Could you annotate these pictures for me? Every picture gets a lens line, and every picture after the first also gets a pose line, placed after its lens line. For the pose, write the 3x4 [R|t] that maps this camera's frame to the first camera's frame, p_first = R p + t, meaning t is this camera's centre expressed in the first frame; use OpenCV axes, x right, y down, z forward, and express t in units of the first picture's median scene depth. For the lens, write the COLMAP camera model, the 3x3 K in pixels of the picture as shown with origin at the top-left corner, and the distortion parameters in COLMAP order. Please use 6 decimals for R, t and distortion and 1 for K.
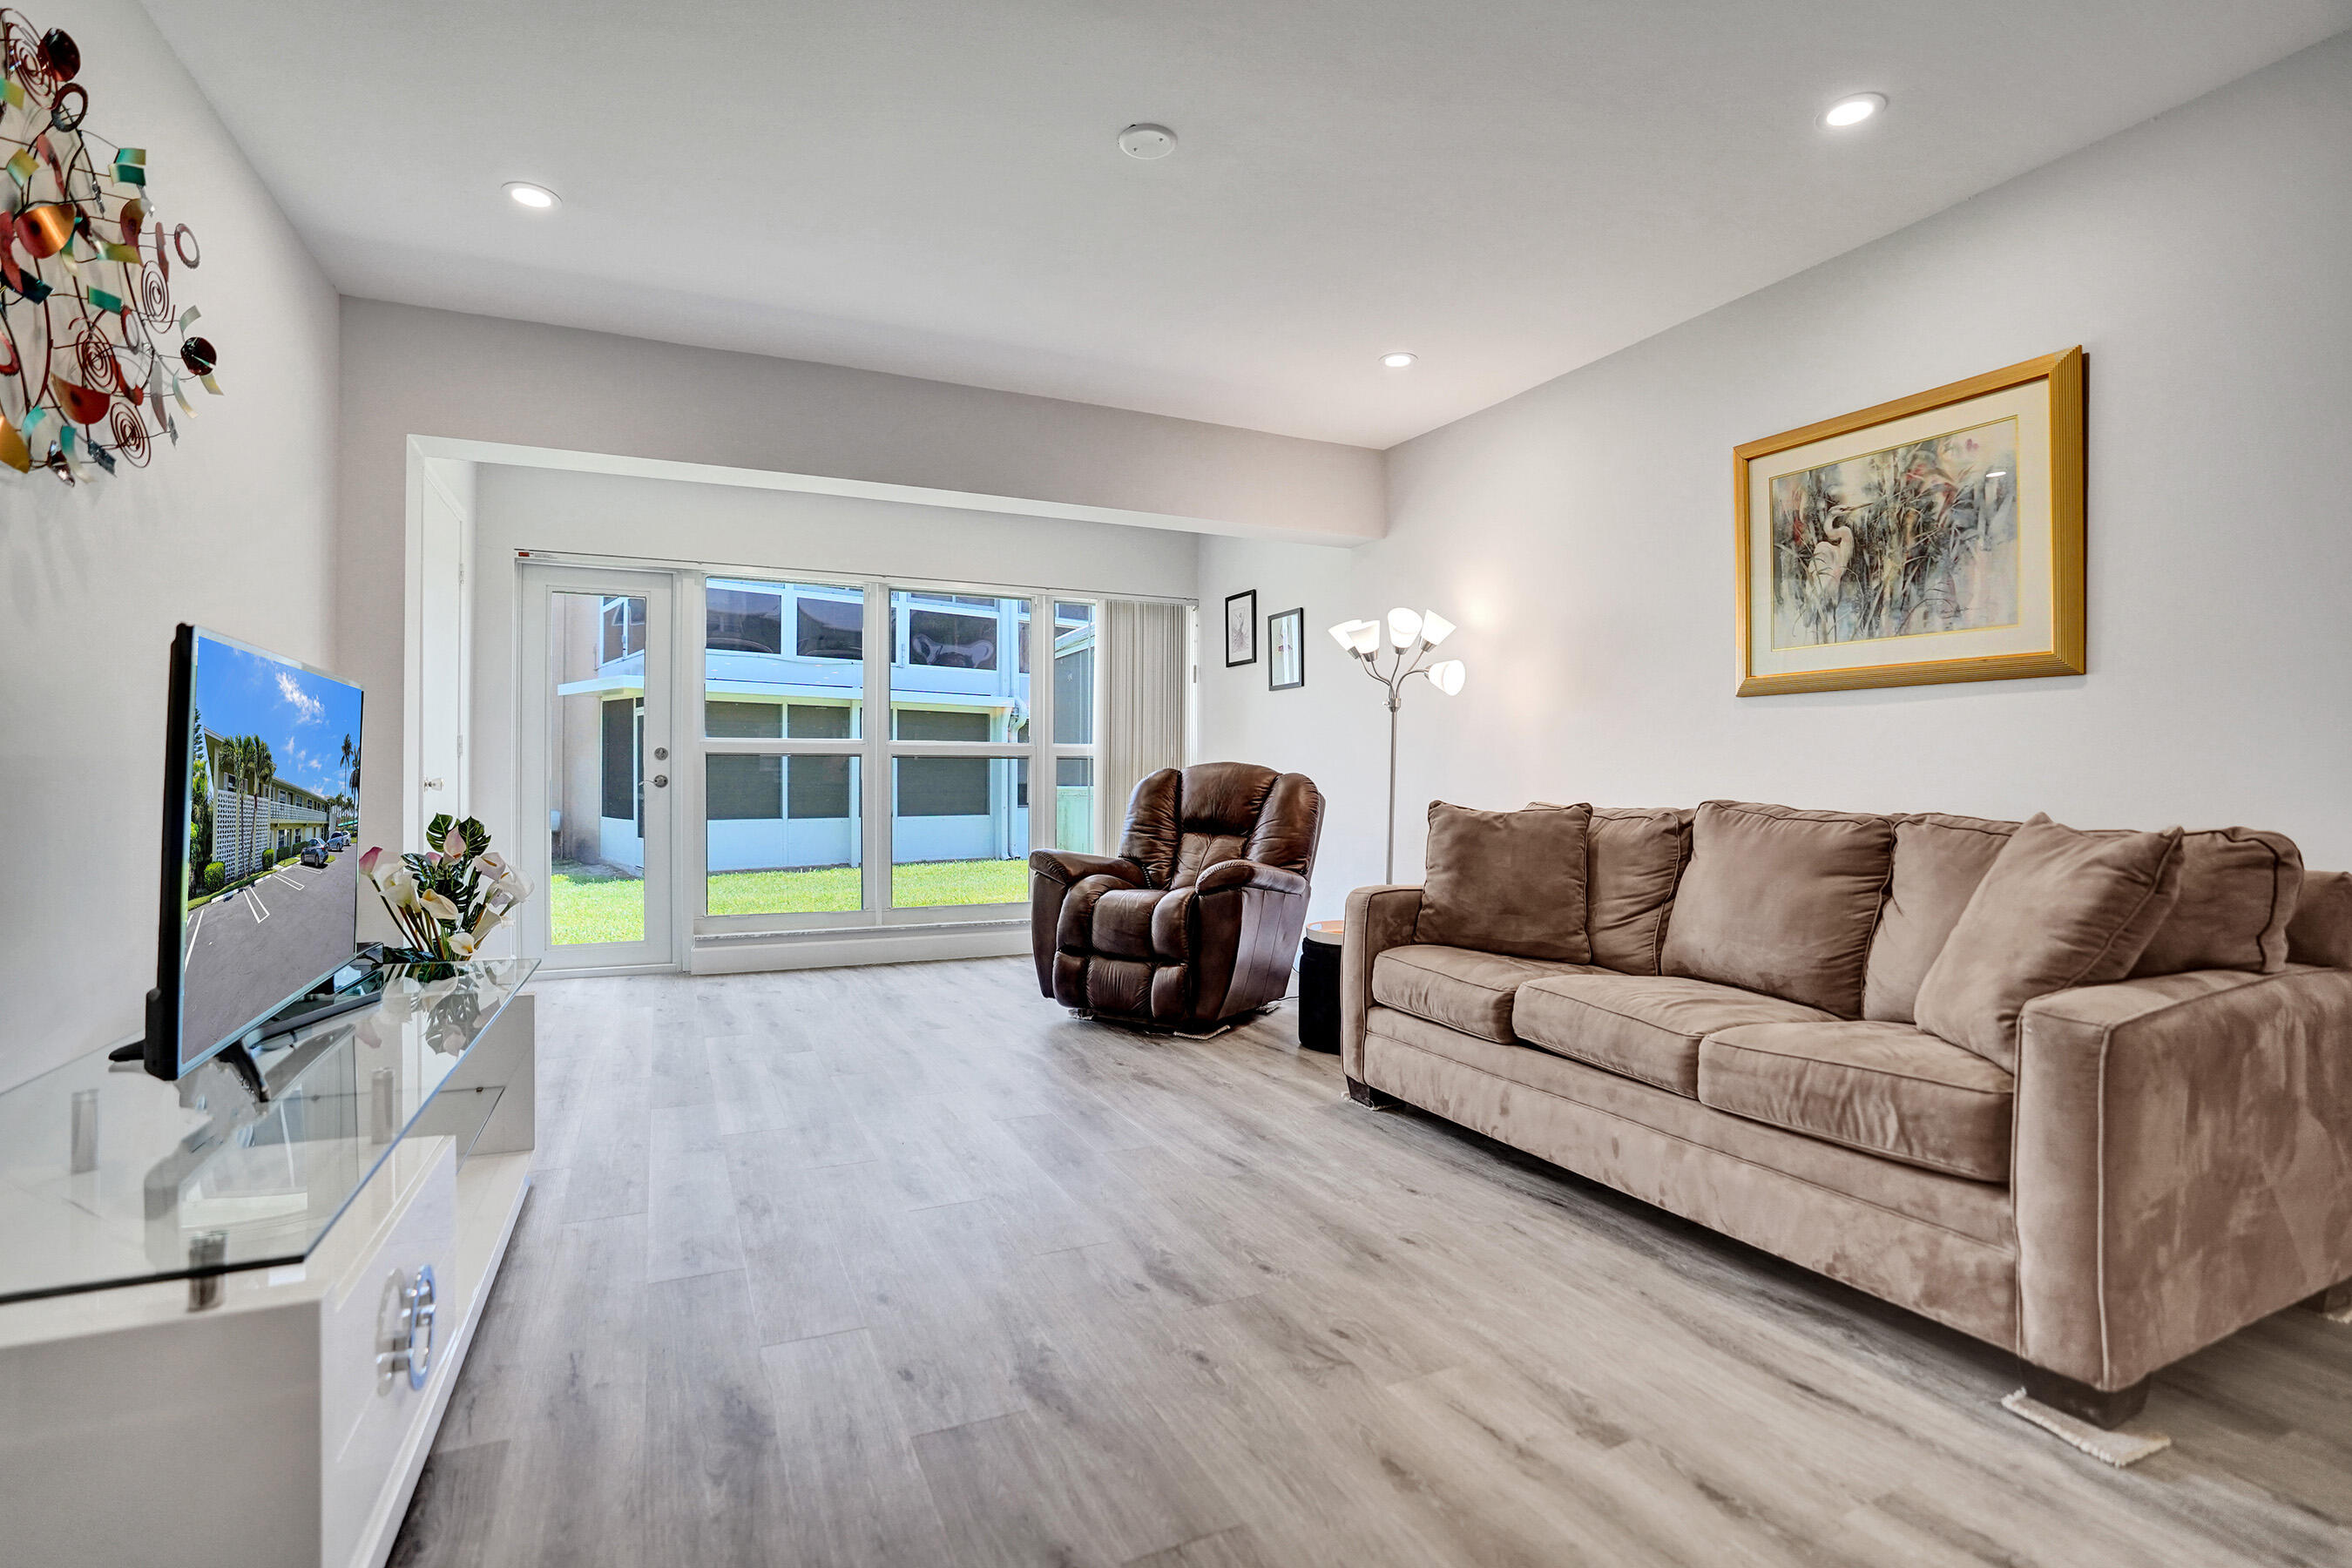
lens RADIAL K [[1092.7, 0, 1171.8], [0, 1092.7, 777.0], [0, 0, 1]] dist [-0.065995, 0.026226]
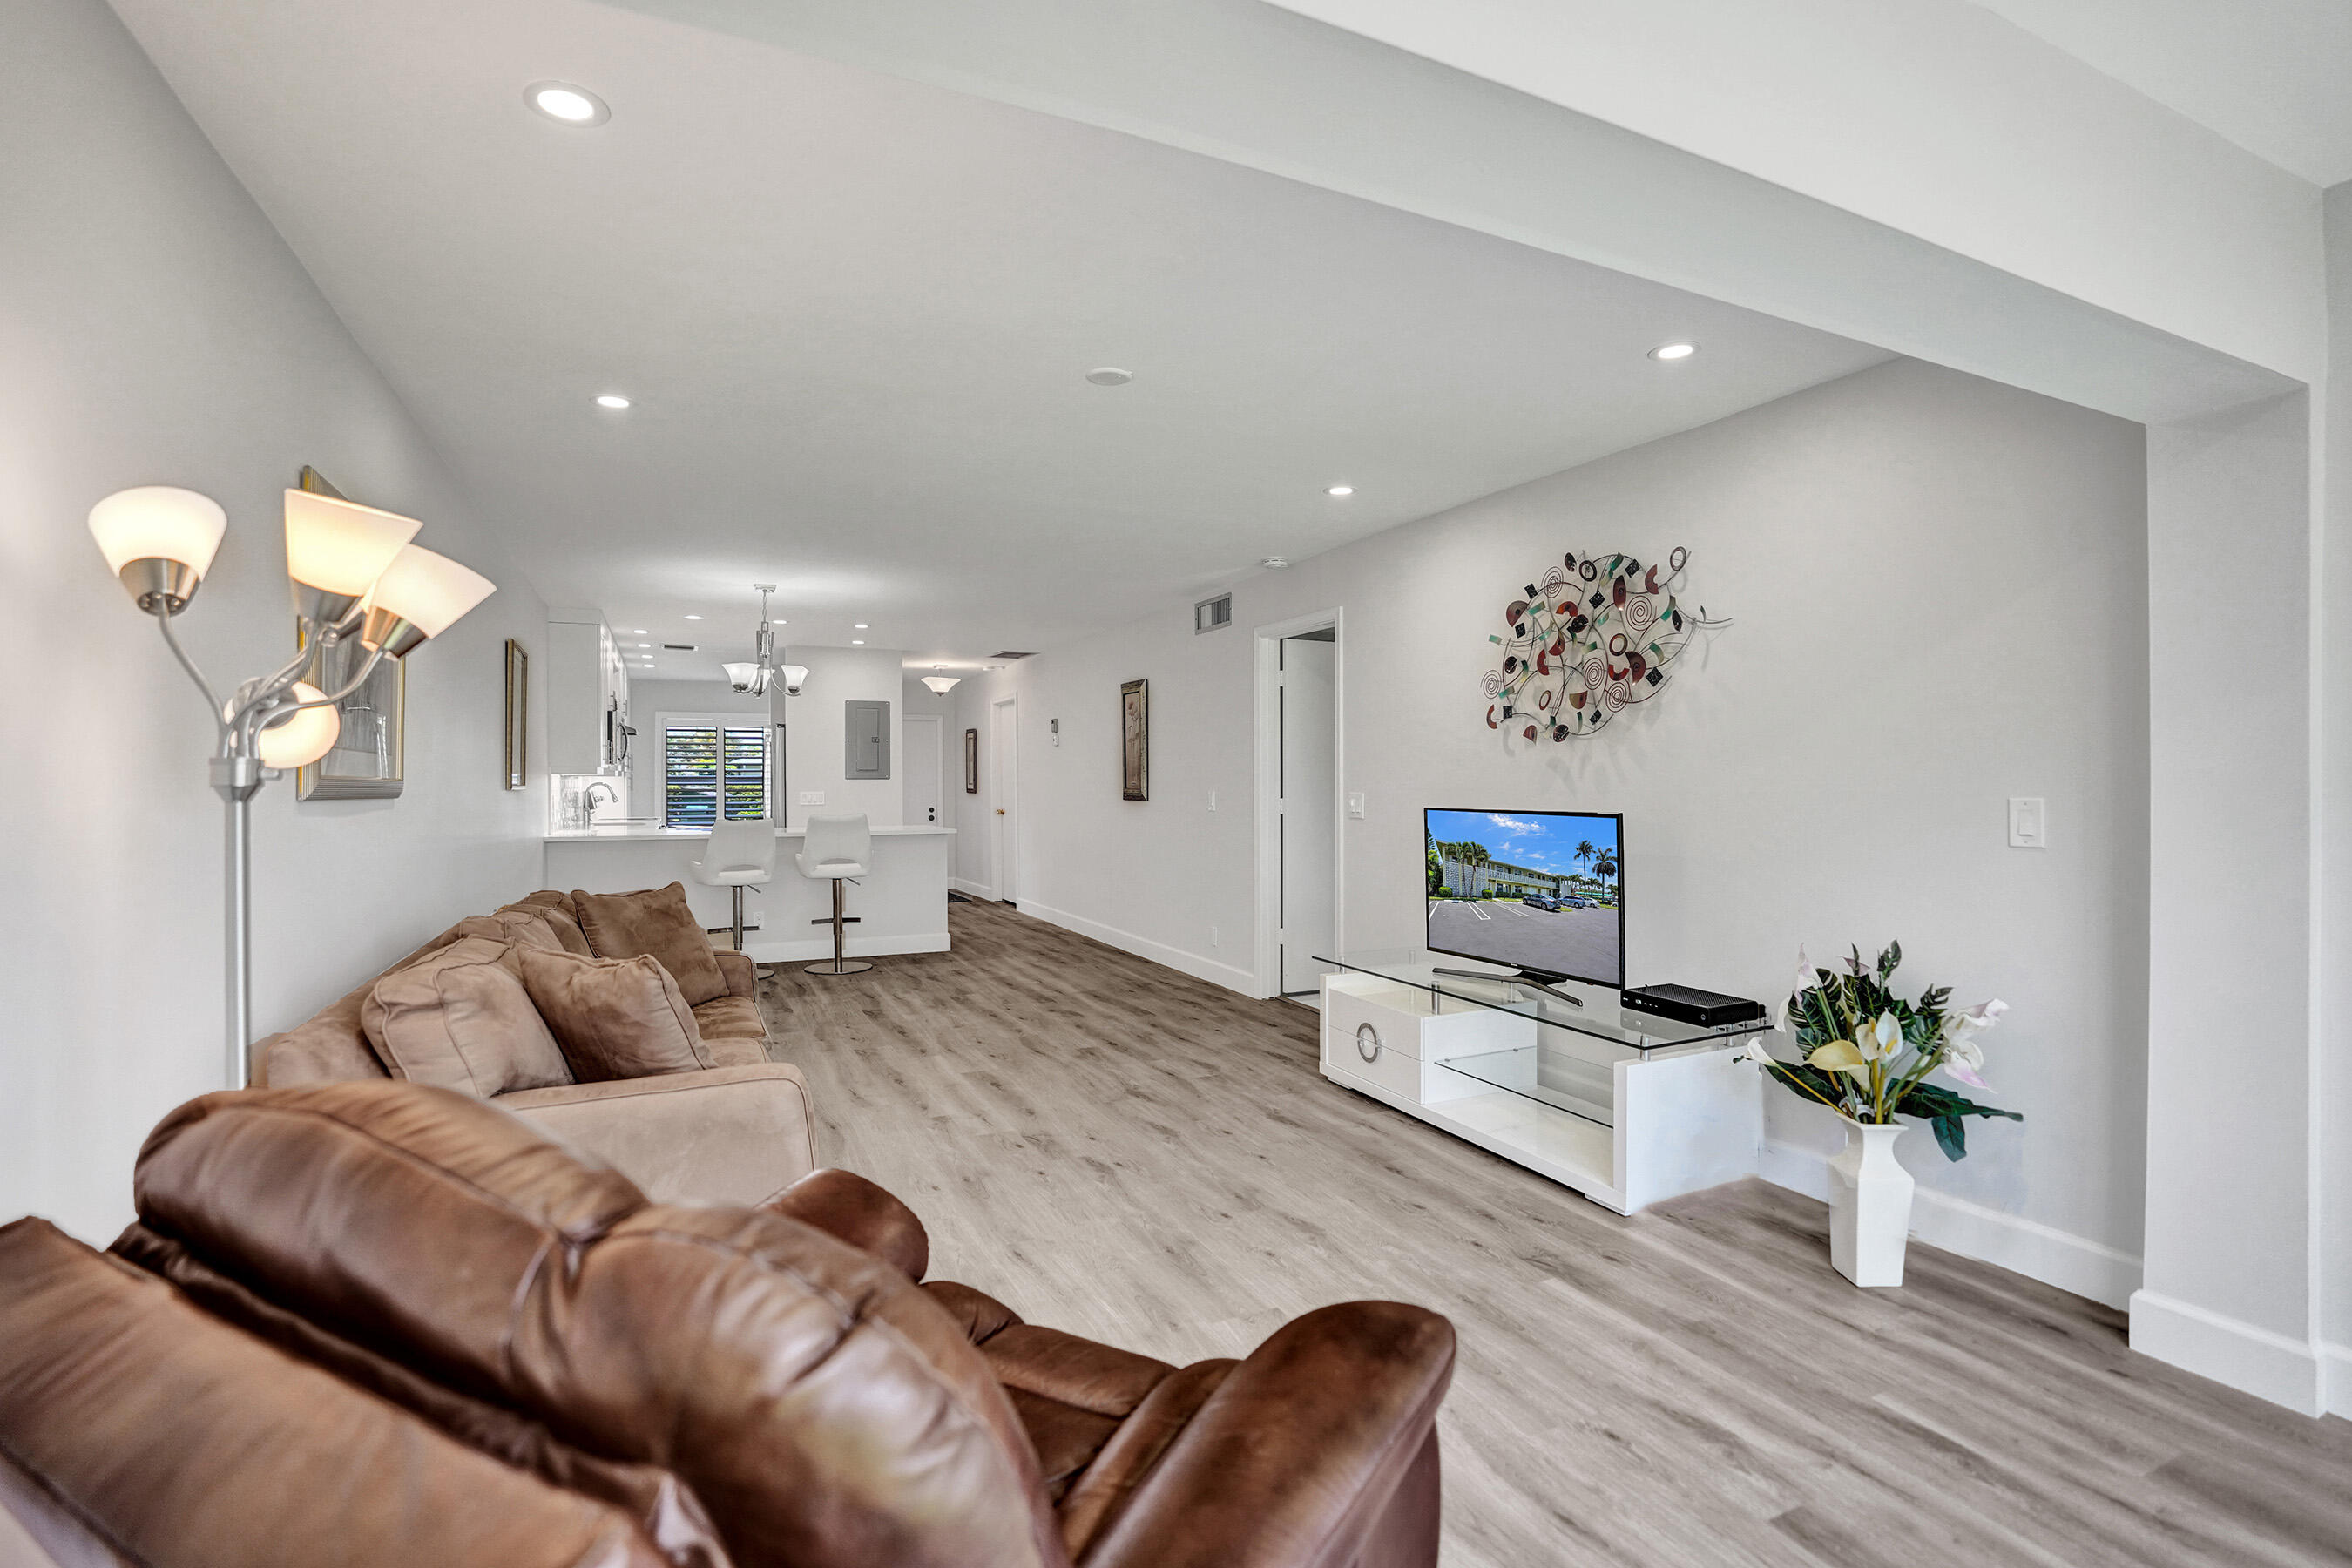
lens RADIAL K [[1097.7, 0, 1177.2], [0, 1097.7, 794.0], [0, 0, 1]] dist [-0.065662, 0.028847]
pose [[-0.999911, -0.001171, 0.013290, -0.104729], [-0.001038, 0.999949, 0.010008, -0.100980], [-0.013302, 0.009993, -0.999862, 1.984288]]
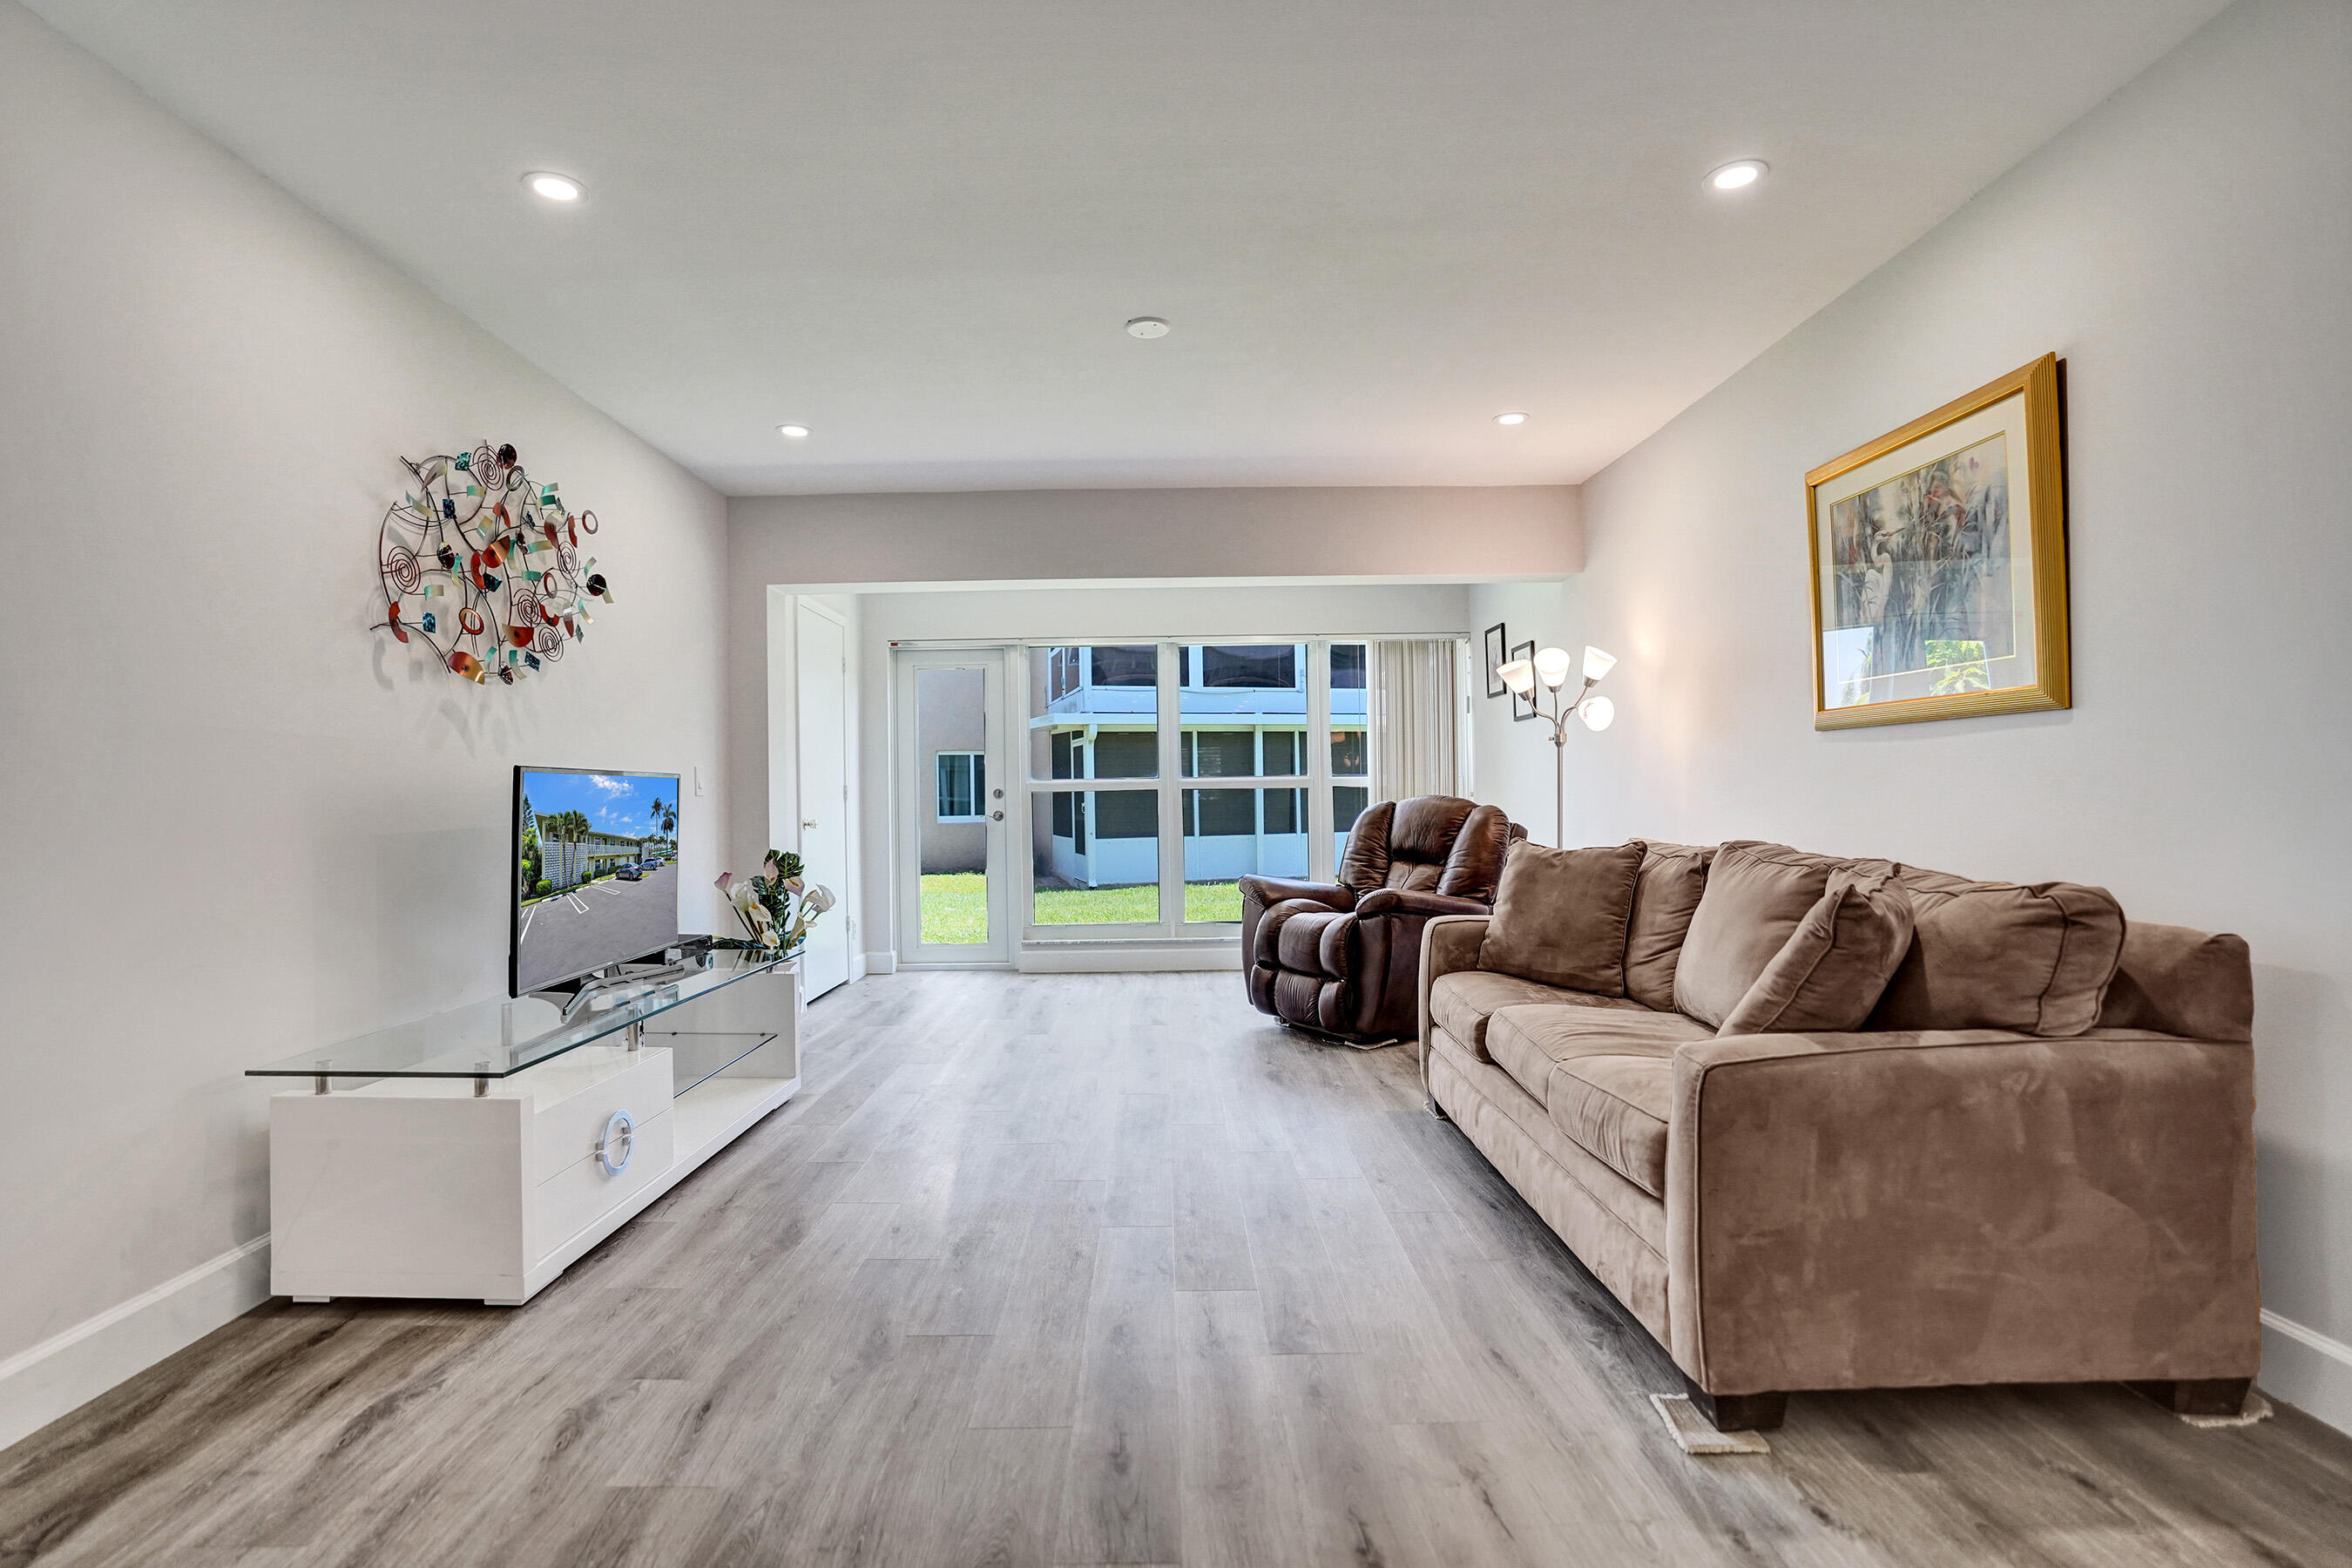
lens RADIAL K [[1110.9, 0, 1171.4], [0, 1110.9, 777.6], [0, 0, 1]] dist [-0.065465, 0.027459]
pose [[0.906092, -0.022785, -0.422467, 0.475910], [0.017870, 0.999719, -0.015592, -0.031761], [0.422703, 0.006578, 0.906244, -0.152305]]
